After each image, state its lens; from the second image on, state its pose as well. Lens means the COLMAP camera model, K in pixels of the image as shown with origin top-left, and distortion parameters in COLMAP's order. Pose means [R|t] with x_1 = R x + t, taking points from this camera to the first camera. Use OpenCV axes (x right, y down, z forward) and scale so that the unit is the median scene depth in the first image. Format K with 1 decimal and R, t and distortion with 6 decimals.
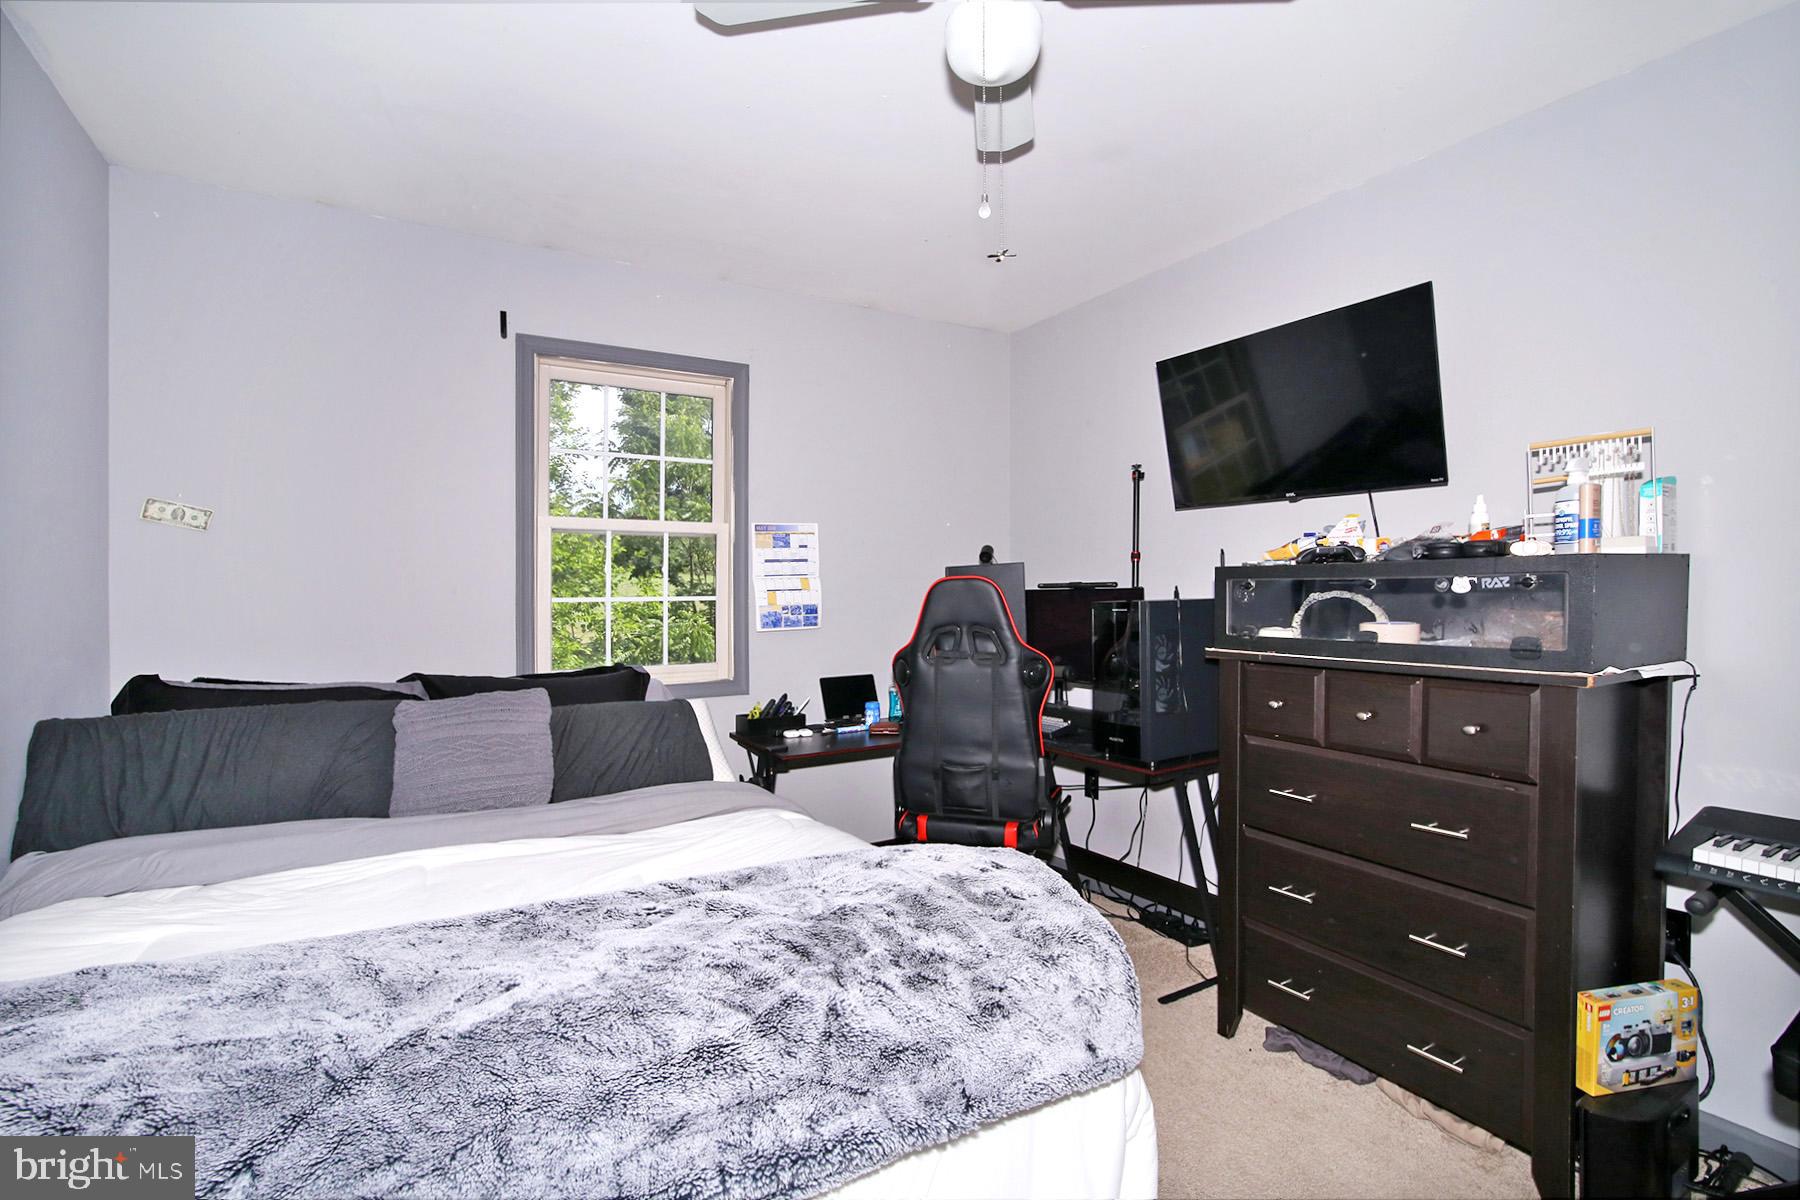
lens RADIAL K [[846.7, 0, 901.6], [0, 846.7, 596.4], [0, 0, 1]] dist [-0.005769, 0.002300]
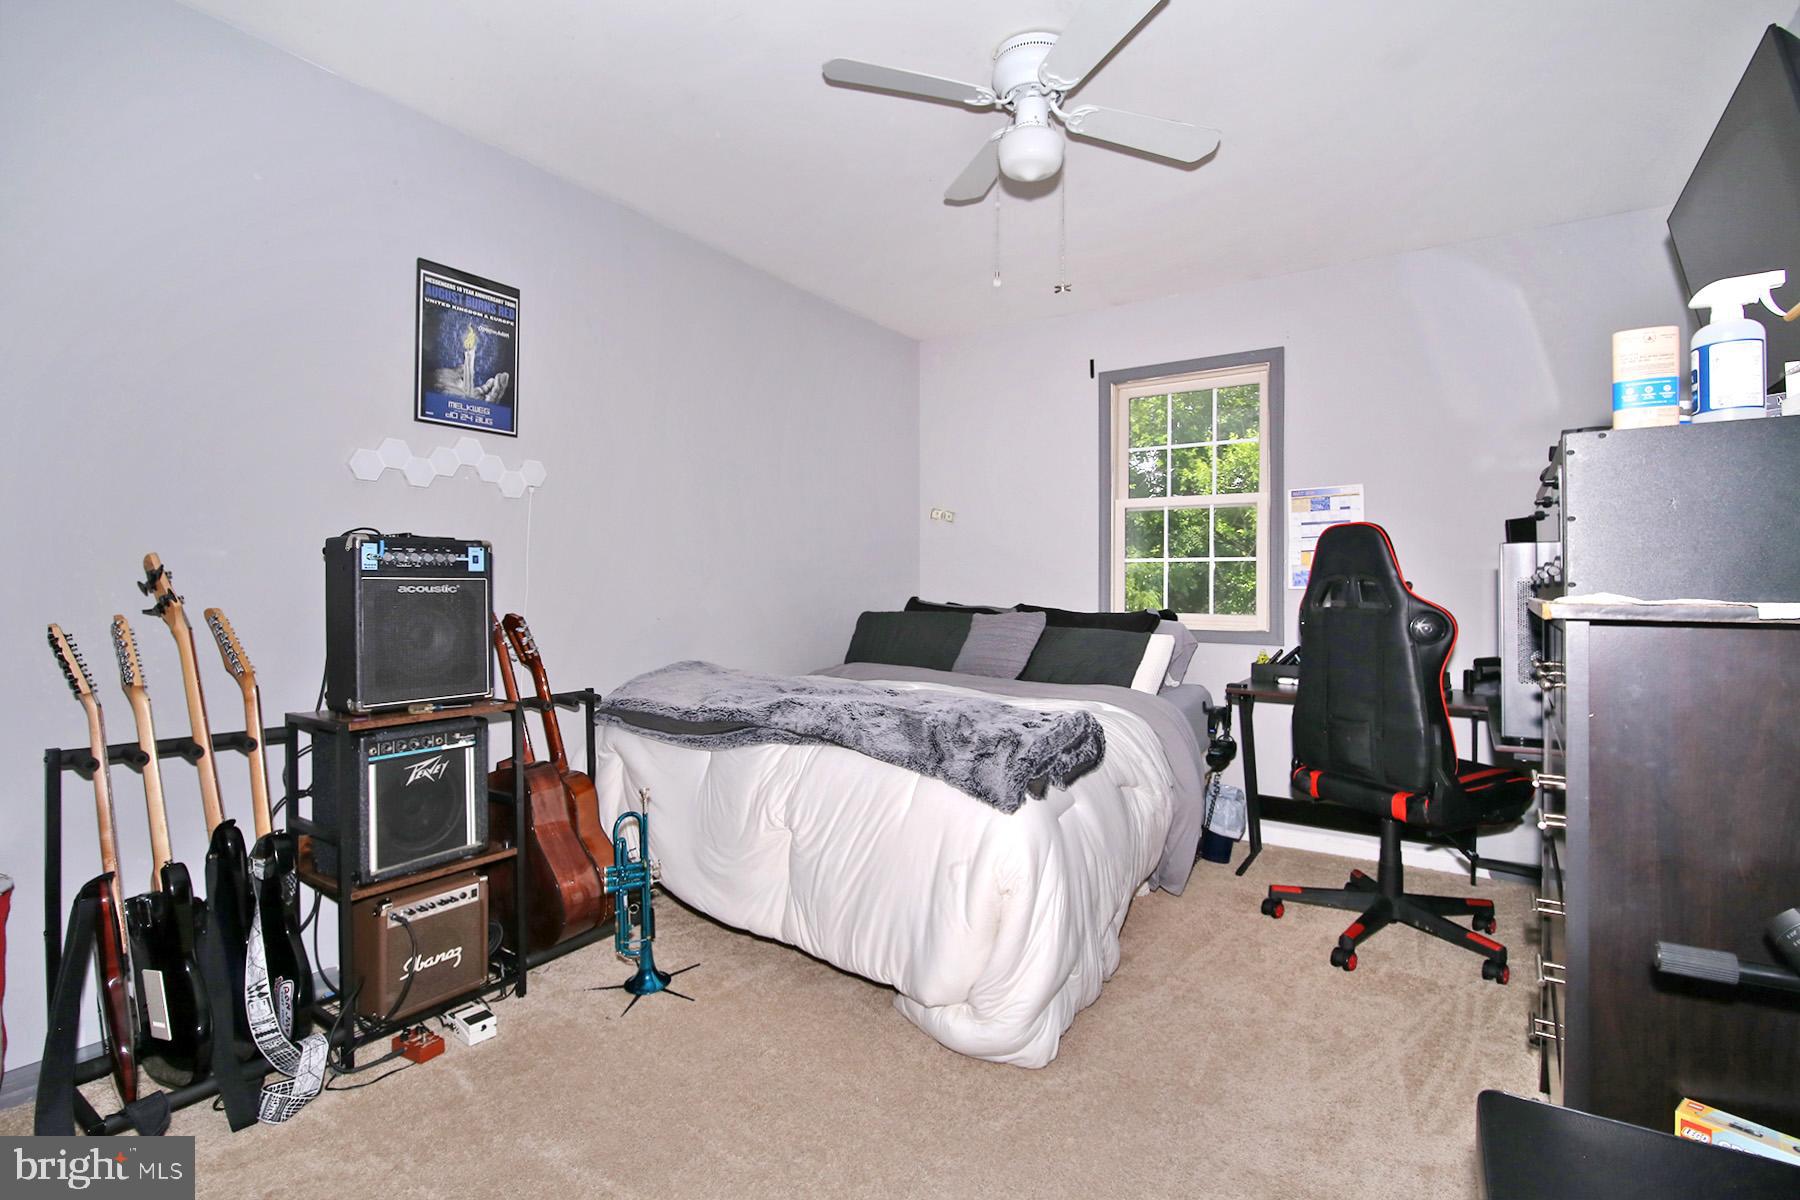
lens RADIAL K [[846.7, 0, 902.7], [0, 846.7, 590.3], [0, 0, 1]] dist [-0.005769, 0.002300]
pose [[0.418008, 0.022246, -0.908171, 0.657880], [-0.005386, 0.999743, 0.022009, 0.023362], [0.908427, -0.004308, 0.418021, 0.096023]]
